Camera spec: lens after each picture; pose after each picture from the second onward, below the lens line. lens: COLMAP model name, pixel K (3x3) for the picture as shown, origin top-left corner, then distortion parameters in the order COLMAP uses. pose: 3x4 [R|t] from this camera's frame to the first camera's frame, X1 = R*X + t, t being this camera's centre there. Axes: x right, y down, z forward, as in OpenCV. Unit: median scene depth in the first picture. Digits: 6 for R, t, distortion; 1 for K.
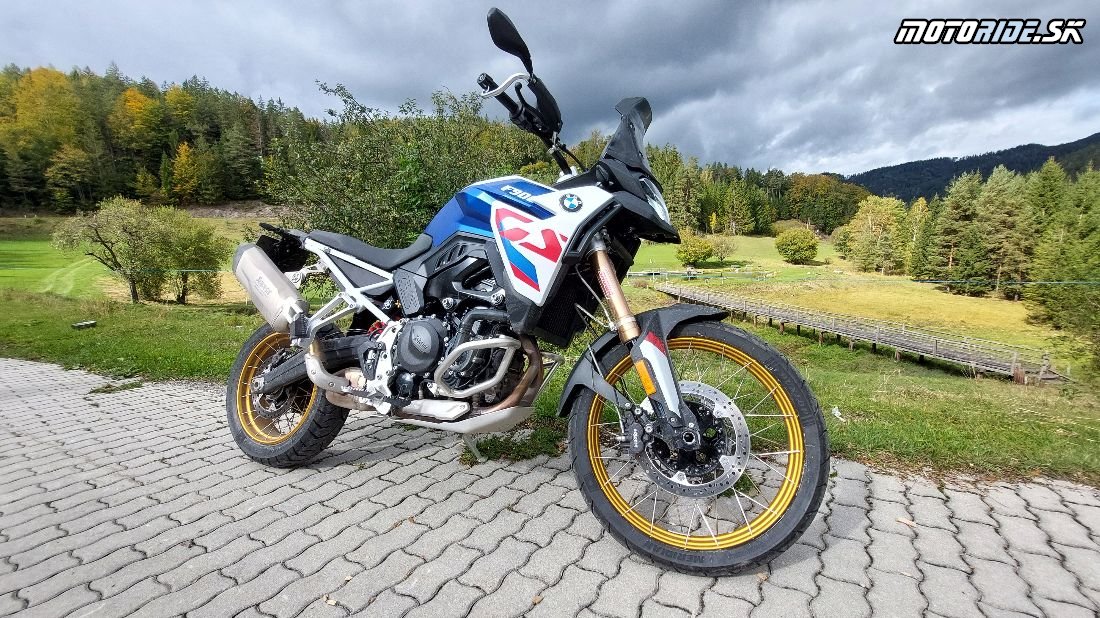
lens RADIAL K [[443.8, 0, 550.0], [0, 443.8, 309.0], [0, 0, 1]] dist [-0.000858, -0.000361]
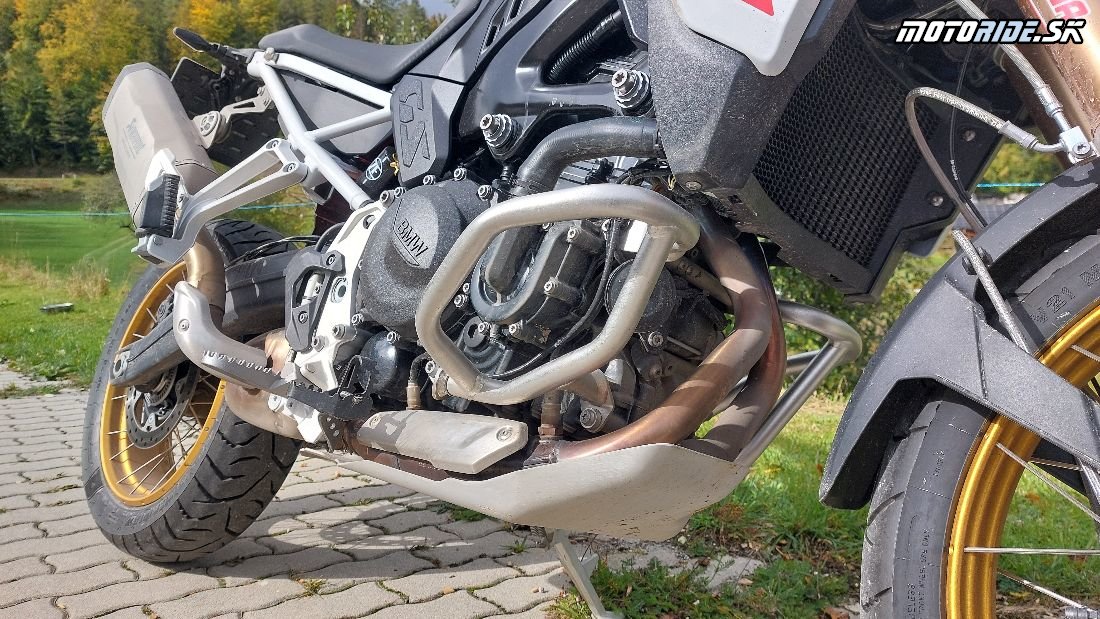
lens RADIAL K [[814.6, 0, 550.0], [0, 814.6, 309.5], [0, 0, 1]] dist [0.025465, -0.001434]
pose [[0.941206, 0.036999, -0.335800, 0.019192], [-0.051699, 0.998051, -0.034940, 0.127090], [0.333853, 0.050246, 0.941285, 0.388062]]
